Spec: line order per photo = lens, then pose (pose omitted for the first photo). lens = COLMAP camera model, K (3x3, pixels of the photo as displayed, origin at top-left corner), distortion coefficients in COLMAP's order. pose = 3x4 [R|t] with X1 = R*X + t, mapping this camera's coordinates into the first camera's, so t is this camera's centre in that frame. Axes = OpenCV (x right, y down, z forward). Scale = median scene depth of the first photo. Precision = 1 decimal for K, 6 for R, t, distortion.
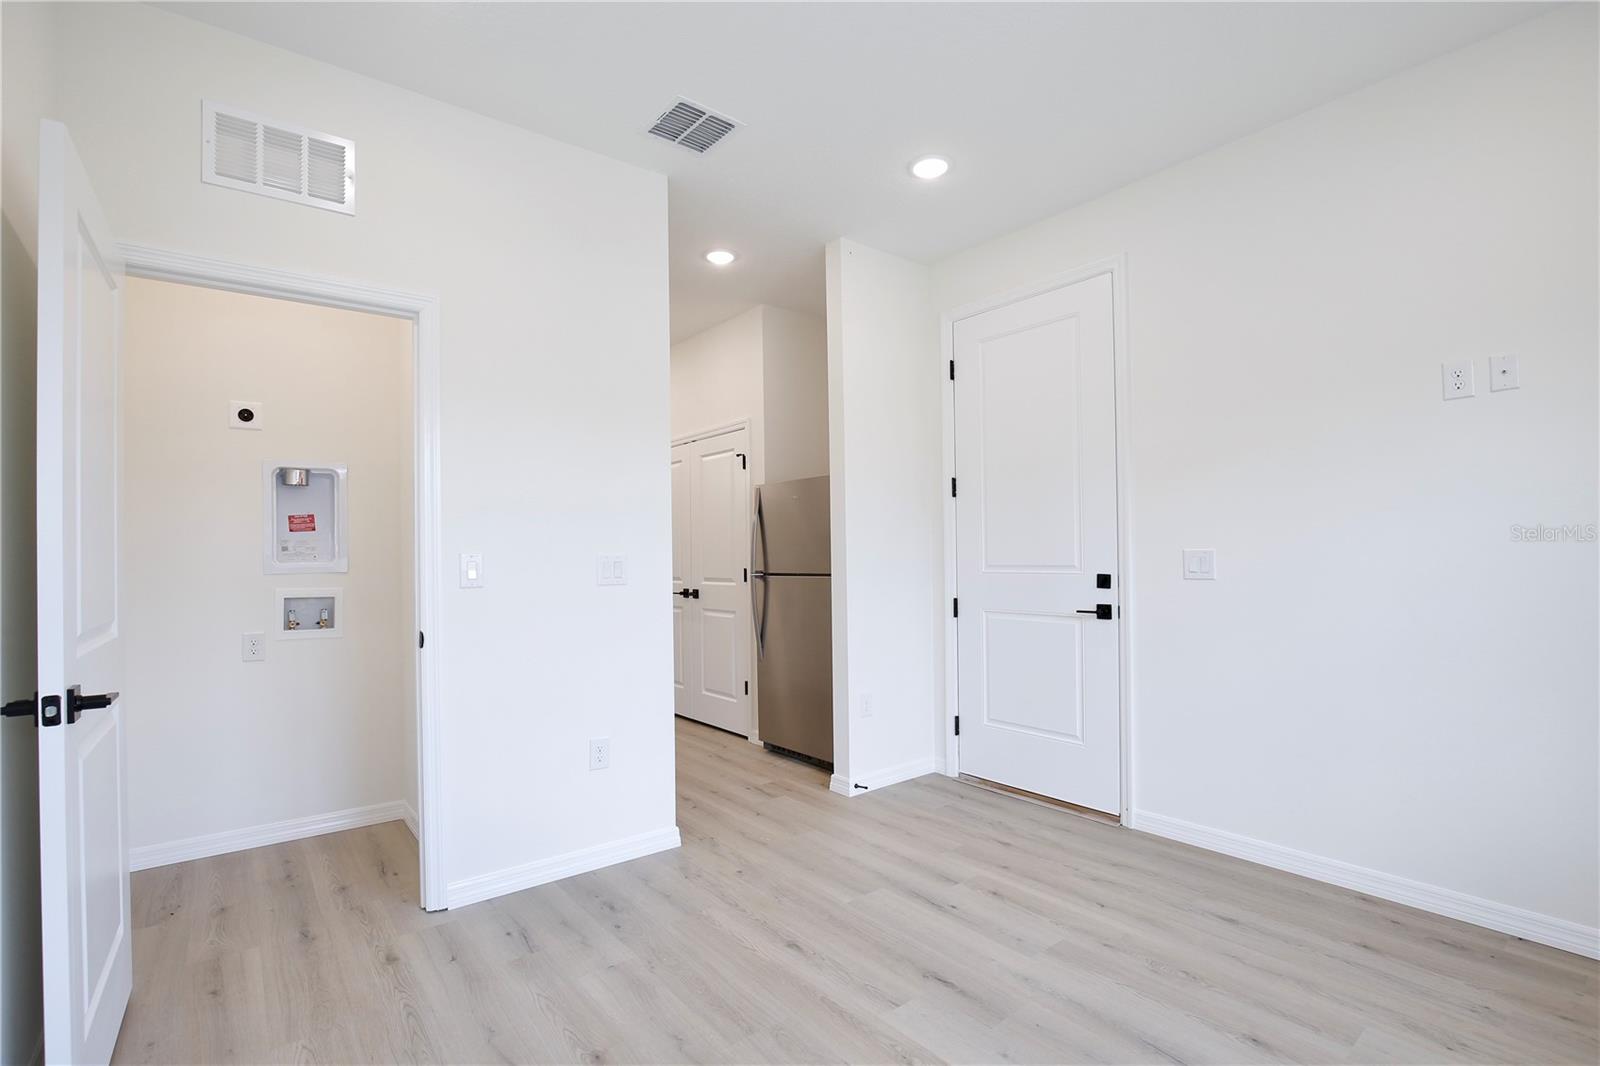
lens RADIAL K [[761.5, 0, 800.0], [0, 761.5, 533.0], [0, 0, 1]] dist [-0.002480, -0.000263]
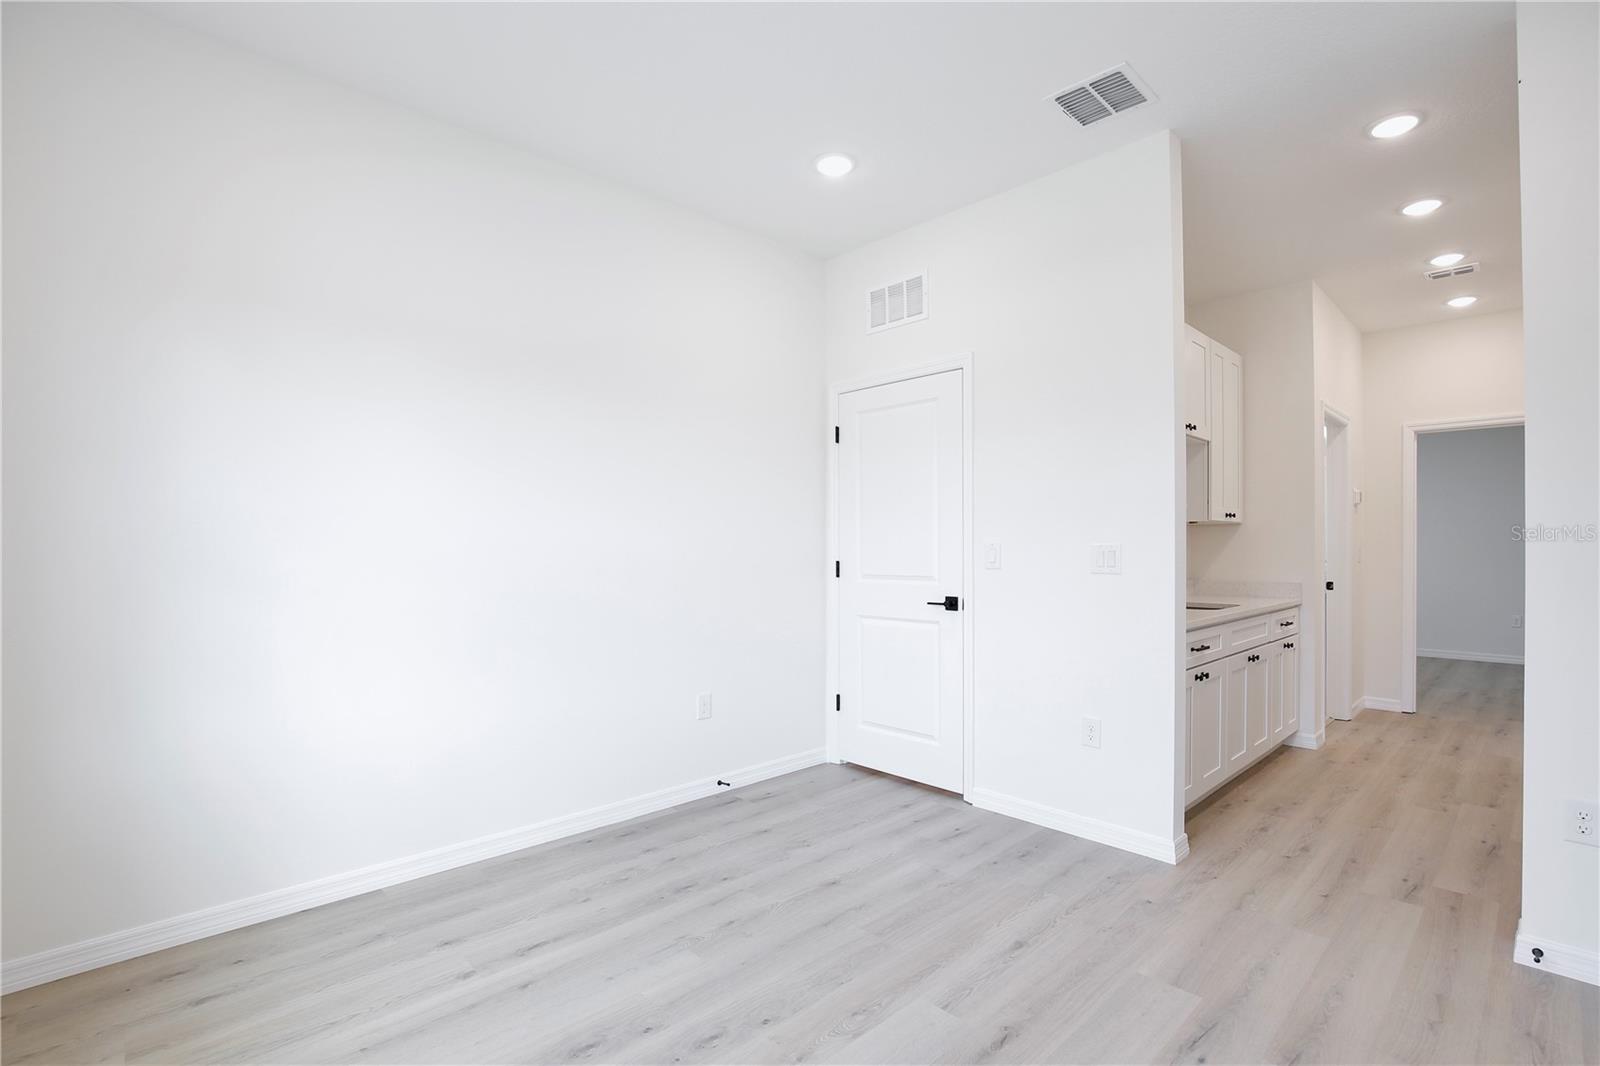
lens RADIAL K [[738.9, 0, 800.0], [0, 738.9, 533.0], [0, 0, 1]] dist [-0.000223, 0.000329]
pose [[0.101648, -0.006315, -0.994800, 0.849715], [0.021408, 0.999762, -0.004159, 0.010900], [0.994590, -0.020874, 0.101759, 0.591881]]
